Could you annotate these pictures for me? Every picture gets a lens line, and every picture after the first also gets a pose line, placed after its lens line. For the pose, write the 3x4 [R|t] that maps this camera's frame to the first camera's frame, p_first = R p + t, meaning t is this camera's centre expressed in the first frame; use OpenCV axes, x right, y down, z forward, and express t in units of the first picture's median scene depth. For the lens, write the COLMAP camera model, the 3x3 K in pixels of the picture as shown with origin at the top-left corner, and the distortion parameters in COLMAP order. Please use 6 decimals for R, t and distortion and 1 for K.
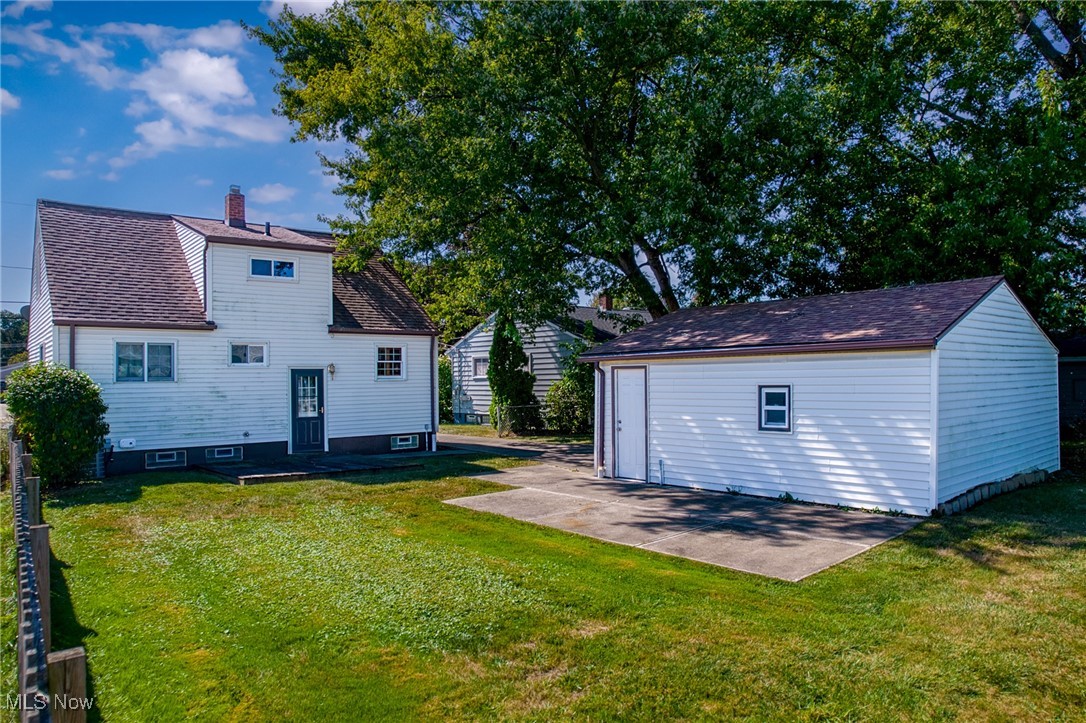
lens RADIAL K [[712.5, 0, 524.0], [0, 712.5, 366.1], [0, 0, 1]] dist [-0.065819, 0.055128]
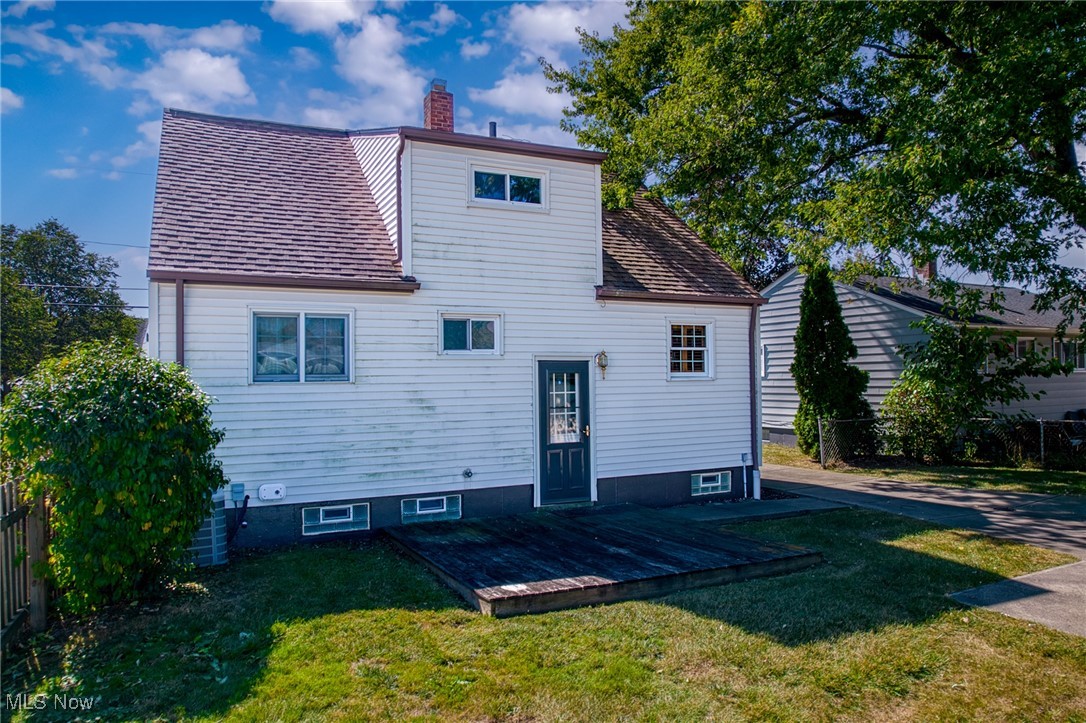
lens RADIAL K [[676.5, 0, 516.1], [0, 676.5, 366.3], [0, 0, 1]] dist [-0.055266, 0.003301]
pose [[0.972862, -0.000750, -0.231386, -0.237324], [0.001557, 0.999993, 0.003306, 0.007624], [0.231382, -0.003576, 0.972856, 0.494919]]
